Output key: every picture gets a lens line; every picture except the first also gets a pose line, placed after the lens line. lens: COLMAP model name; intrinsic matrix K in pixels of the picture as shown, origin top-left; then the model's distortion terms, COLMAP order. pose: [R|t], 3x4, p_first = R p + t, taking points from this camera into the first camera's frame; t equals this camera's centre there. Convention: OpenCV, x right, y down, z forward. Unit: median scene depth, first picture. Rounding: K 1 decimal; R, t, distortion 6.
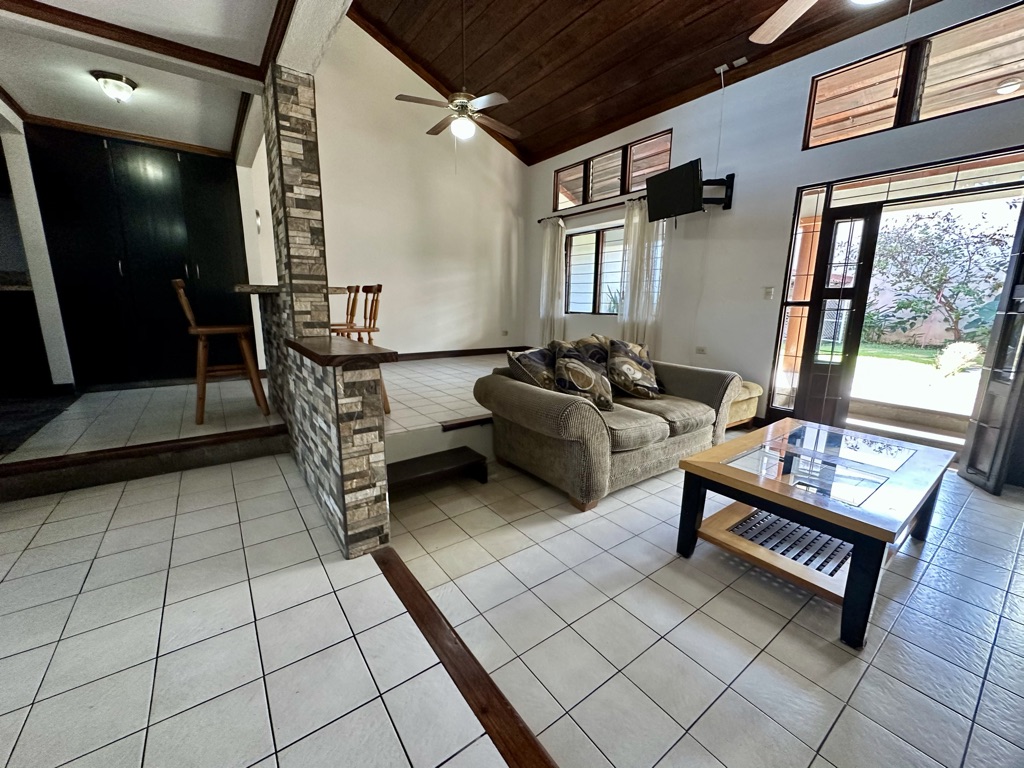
lens RADIAL K [[408.6, 0, 509.7], [0, 408.6, 385.4], [0, 0, 1]] dist [-0.004441, 0.000024]
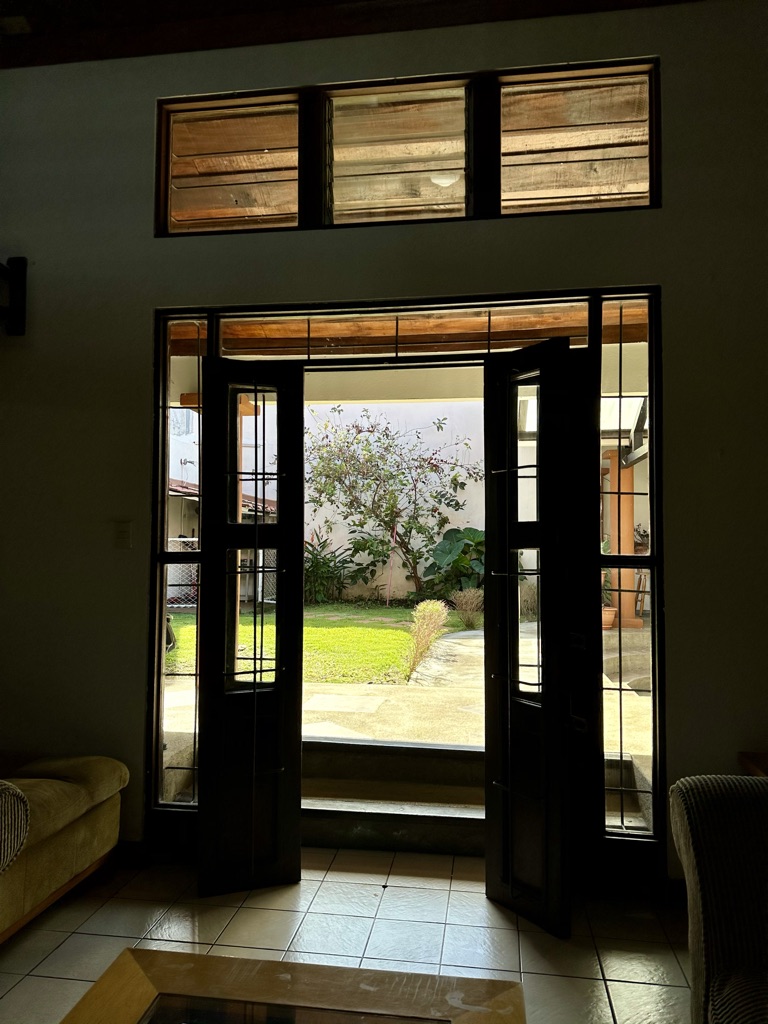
lens RADIAL K [[716.5, 0, 388.9], [0, 716.5, 514.8], [0, 0, 1]] dist [0.006559, -0.005160]
pose [[0.697088, 0.022126, 0.716644, 0.247719], [0.146134, 0.974158, -0.172223, -0.064462], [-0.701935, 0.224780, 0.675841, 0.251255]]
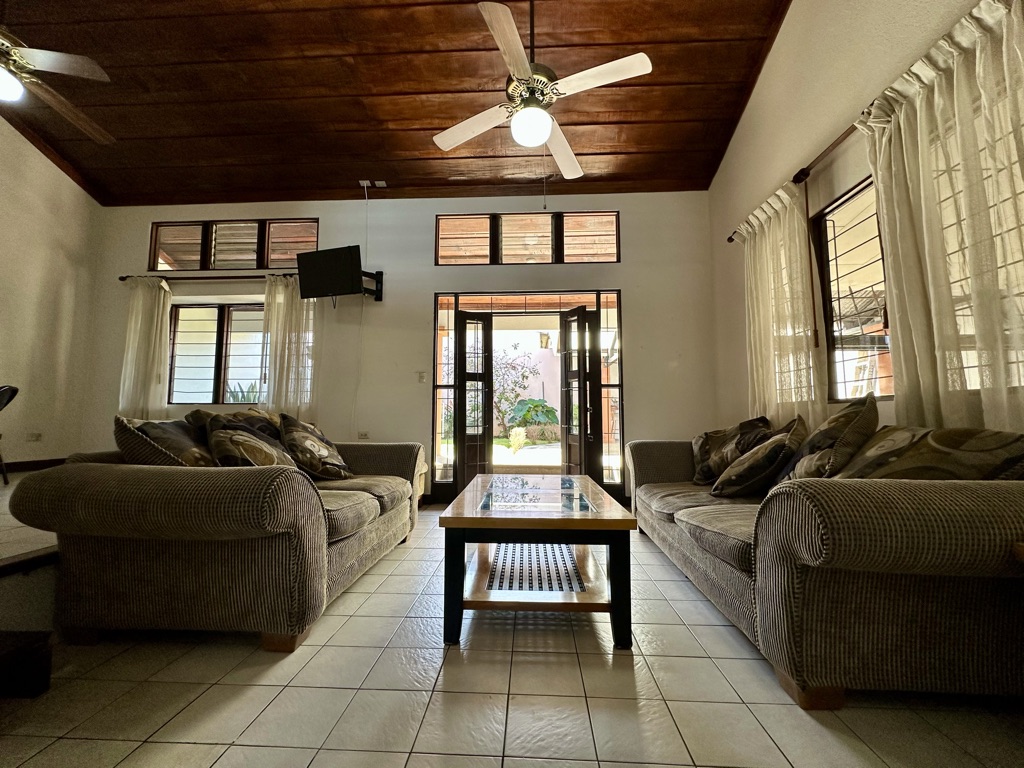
lens RADIAL K [[408.6, 0, 515.2], [0, 408.6, 383.7], [0, 0, 1]] dist [-0.004441, 0.000024]
pose [[0.622431, 0.054405, 0.780781, -0.062264], [0.166790, 0.965446, -0.200236, 0.047115], [-0.764696, 0.254860, 0.591849, 0.130720]]
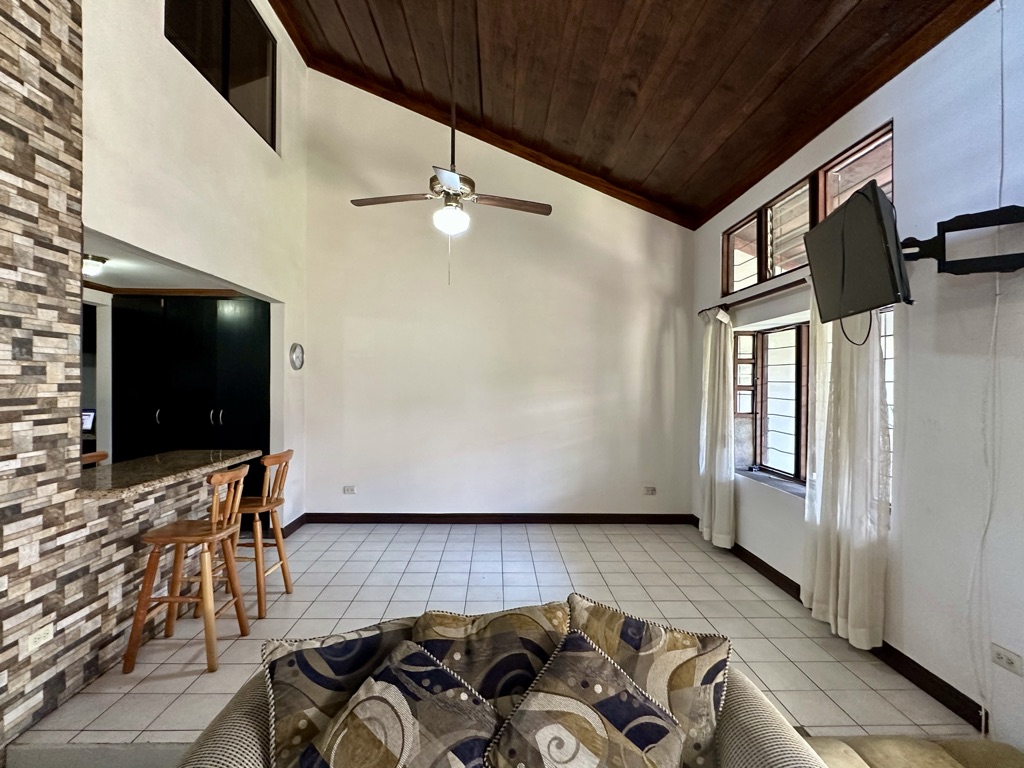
lens RADIAL K [[507.1, 0, 509.8], [0, 507.1, 384.5], [0, 0, 1]] dist [-0.004833, 0.000160]
pose [[0.822817, -0.005448, -0.568281, 0.357675], [-0.110765, 0.979240, -0.169765, -0.191907], [0.557408, 0.202631, 0.805132, 0.356758]]
